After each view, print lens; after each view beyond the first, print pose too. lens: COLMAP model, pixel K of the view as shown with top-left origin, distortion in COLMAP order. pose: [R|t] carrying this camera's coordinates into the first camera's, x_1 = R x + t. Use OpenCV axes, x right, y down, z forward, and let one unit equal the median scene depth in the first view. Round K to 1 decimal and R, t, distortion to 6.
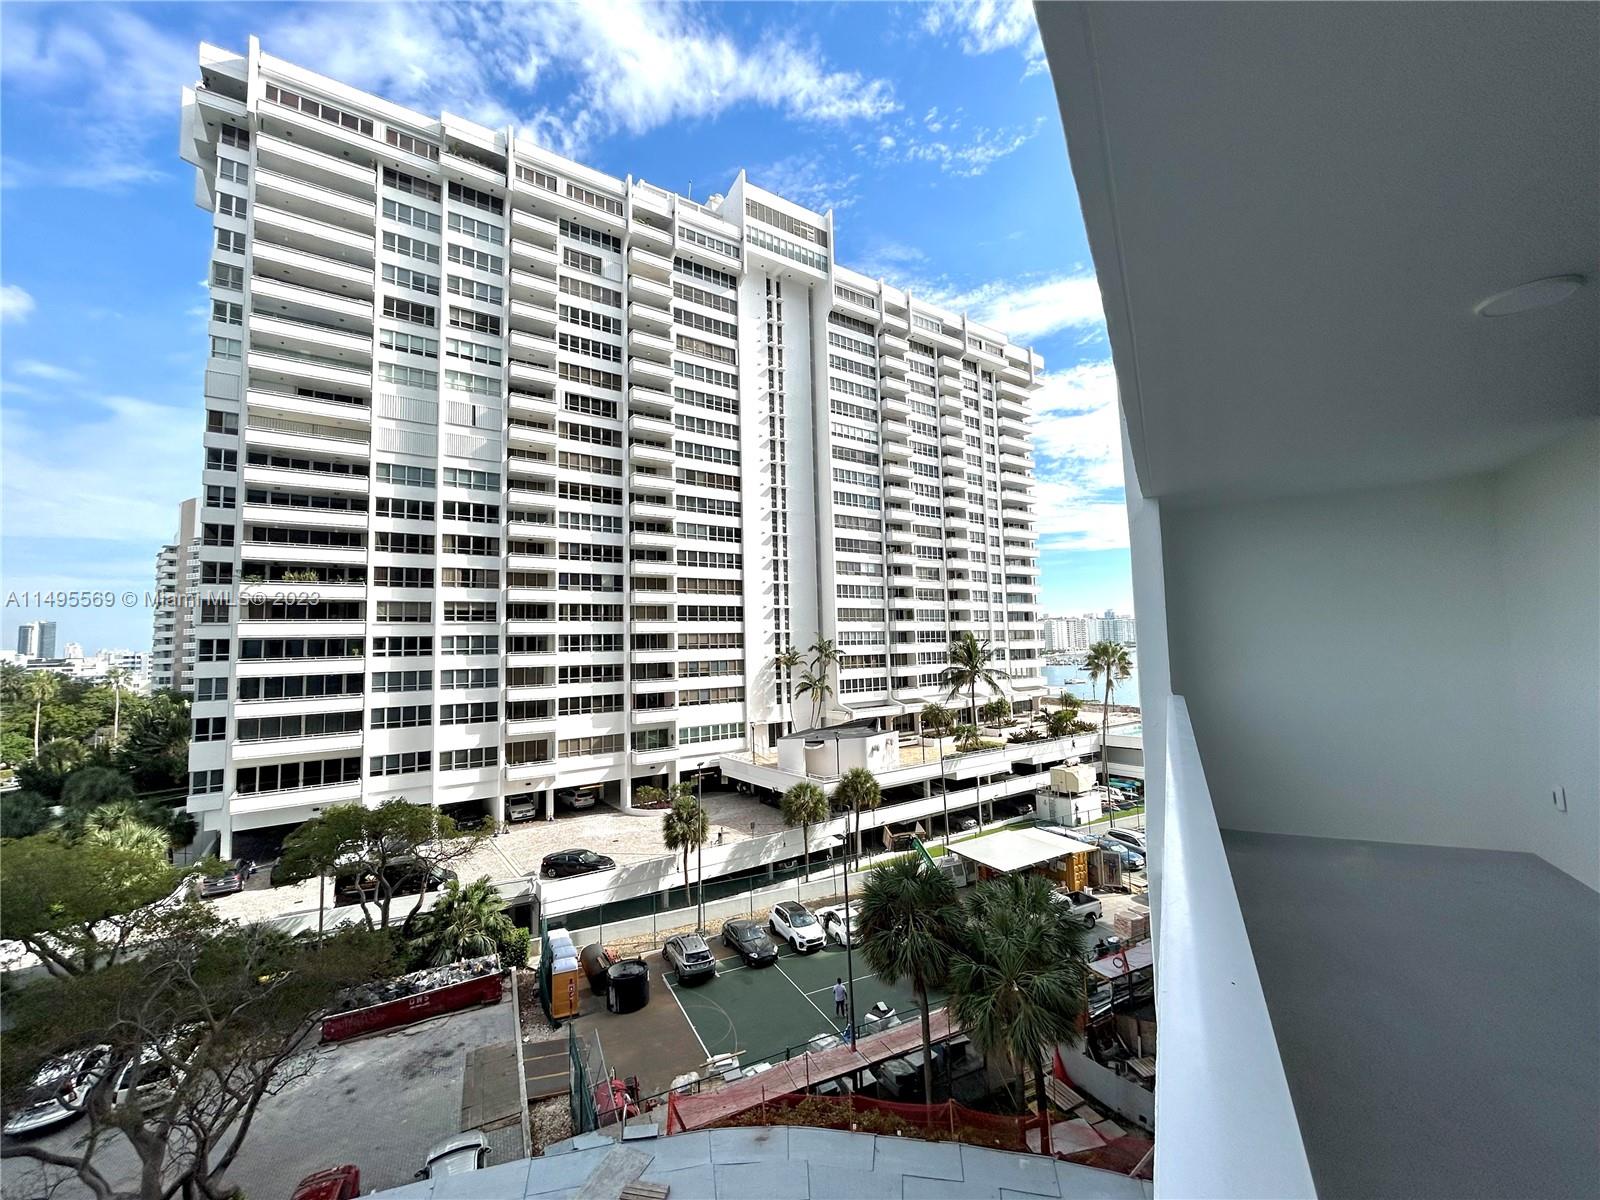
lens RADIAL K [[647.2, 0, 799.9], [0, 647.2, 601.4], [0, 0, 1]] dist [-0.001319, 0.001230]
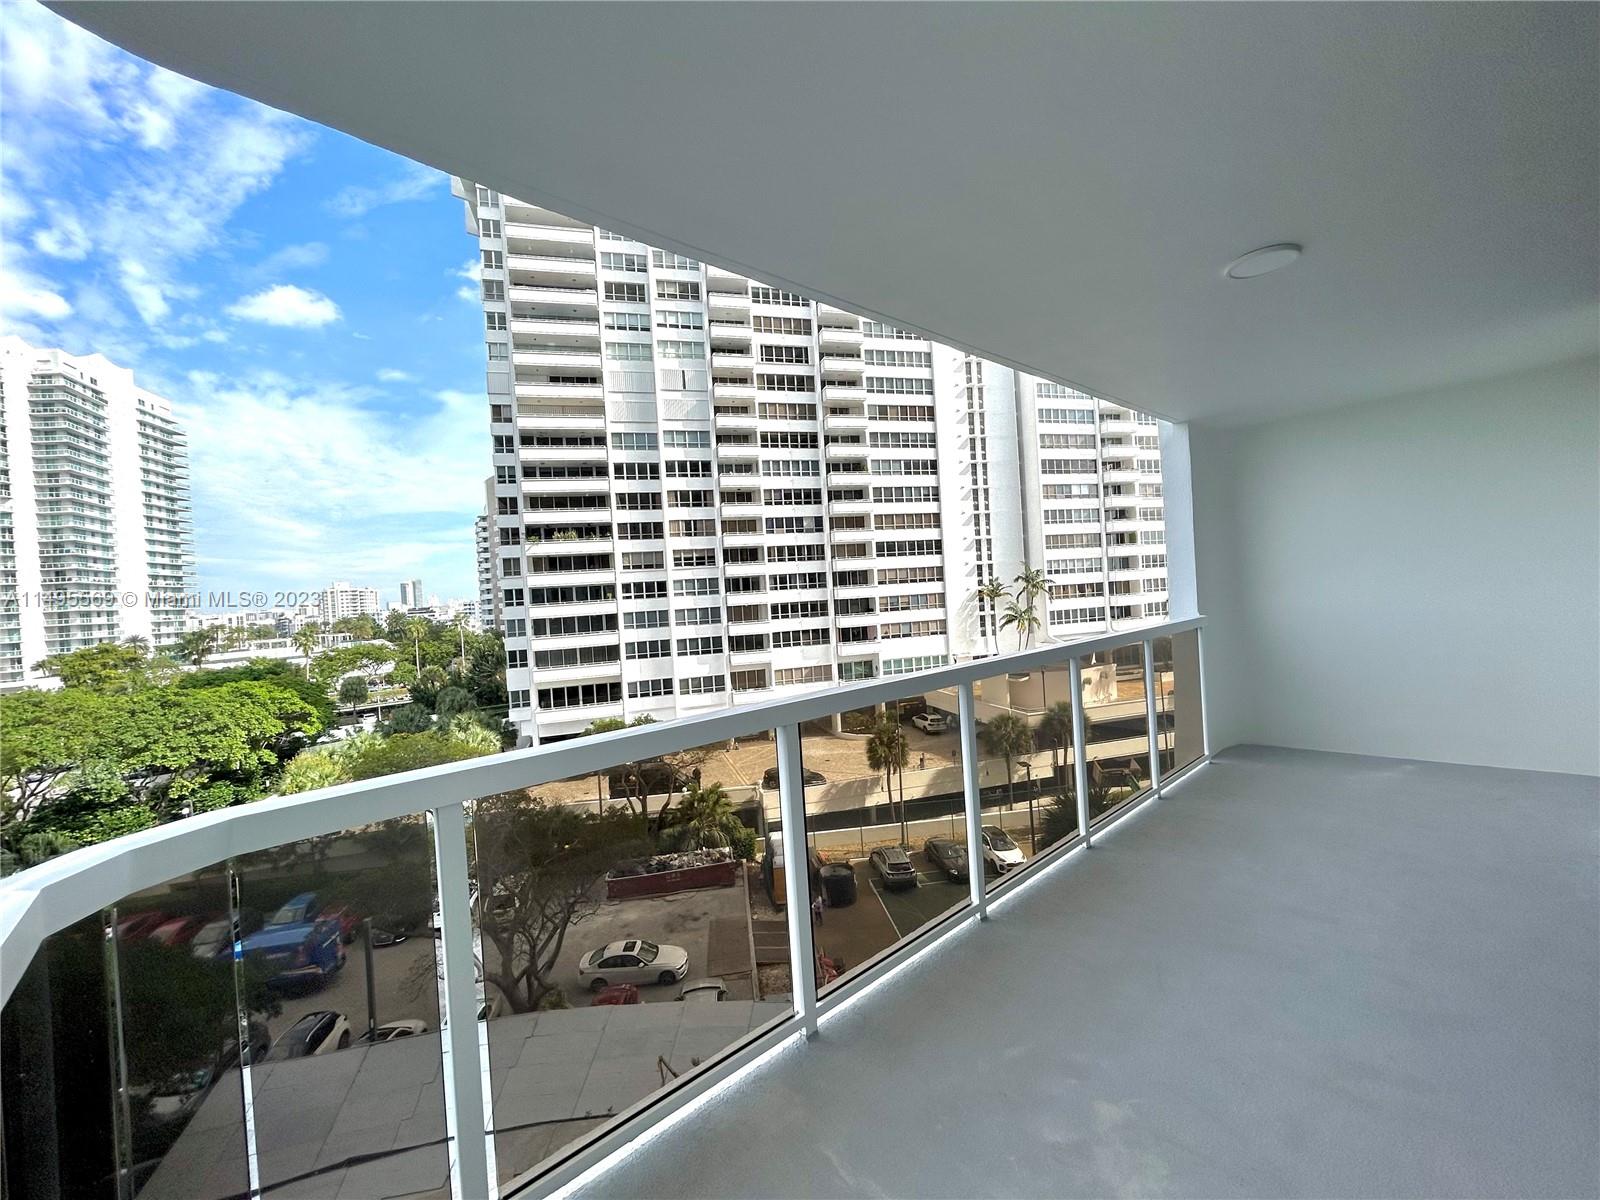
lens RADIAL K [[647.2, 0, 801.4], [0, 647.2, 602.2], [0, 0, 1]] dist [-0.001319, 0.001230]
pose [[0.946924, -0.024781, -0.320500, 0.033176], [0.057357, 0.994050, 0.092603, -0.000795], [0.316298, -0.106071, 0.942711, -0.018889]]
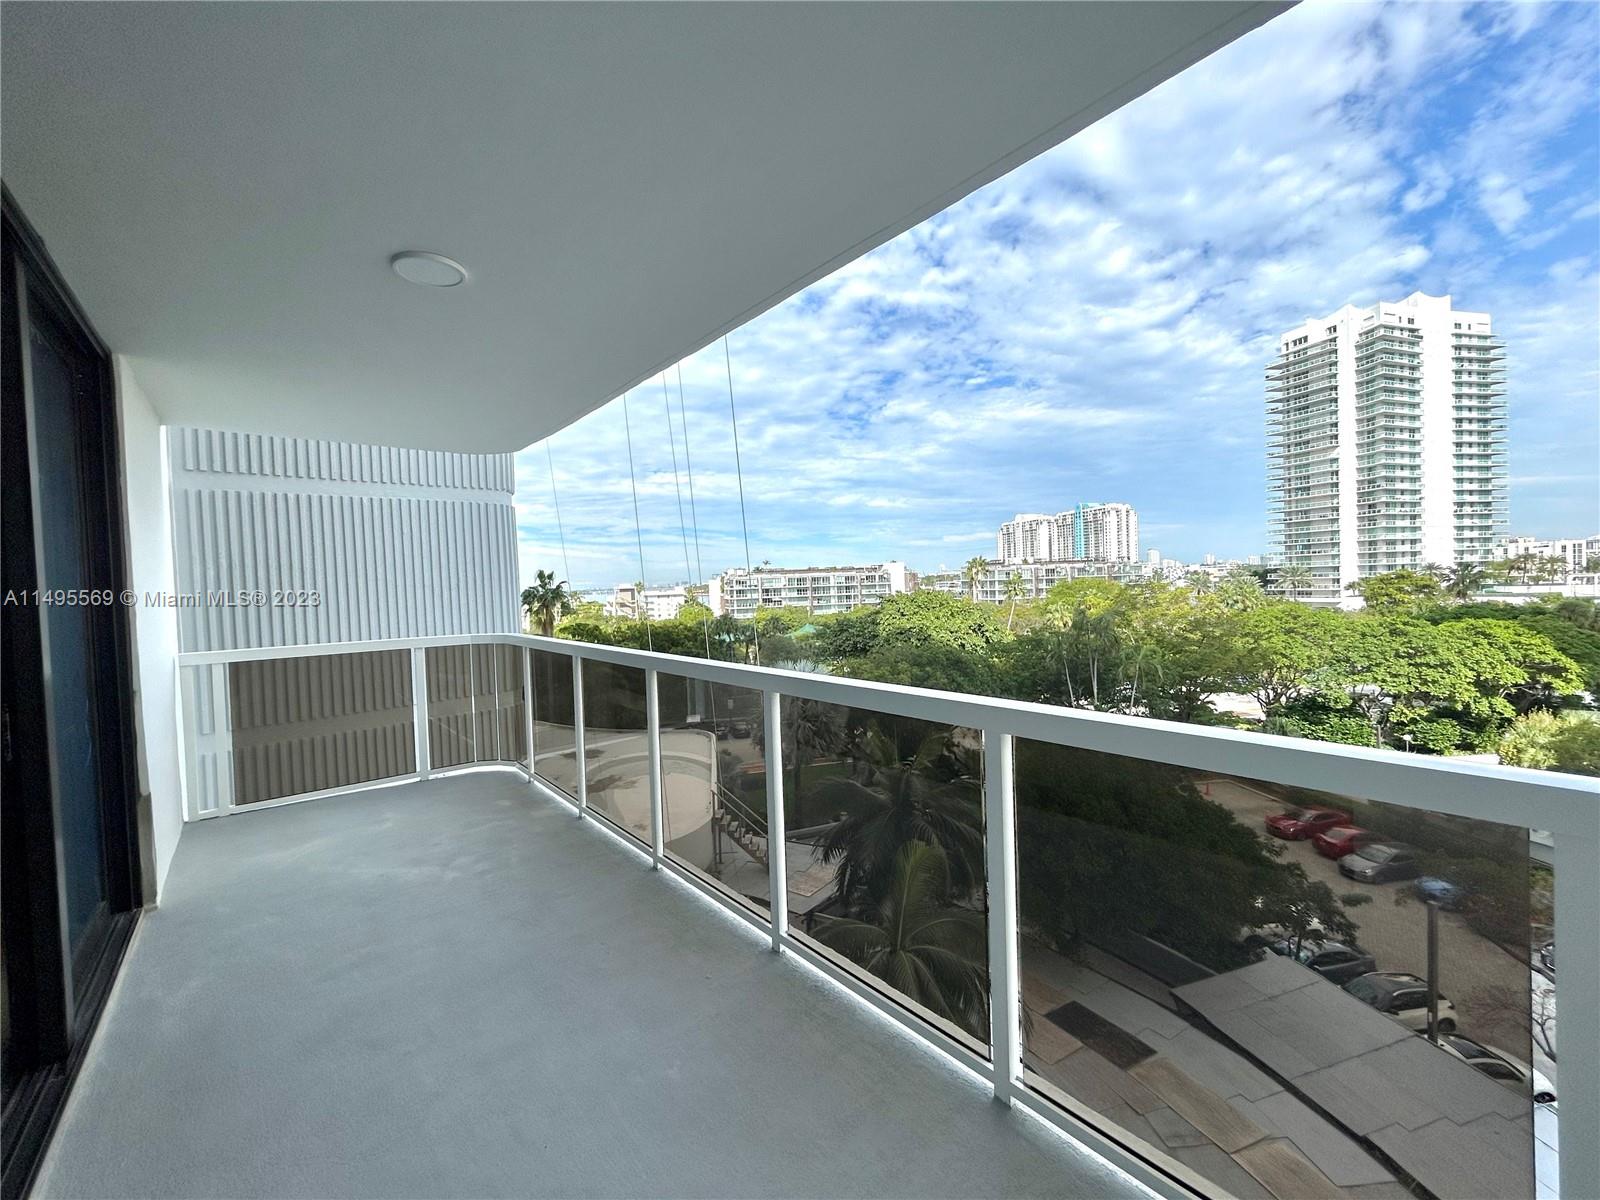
lens RADIAL K [[647.2, 0, 801.3], [0, 647.2, 599.1], [0, 0, 1]] dist [-0.001319, 0.001230]
pose [[-0.368485, 0.064935, -0.927363, 0.096262], [0.112617, 0.993329, 0.024805, 0.005224], [0.922787, -0.095297, -0.373339, 0.100213]]
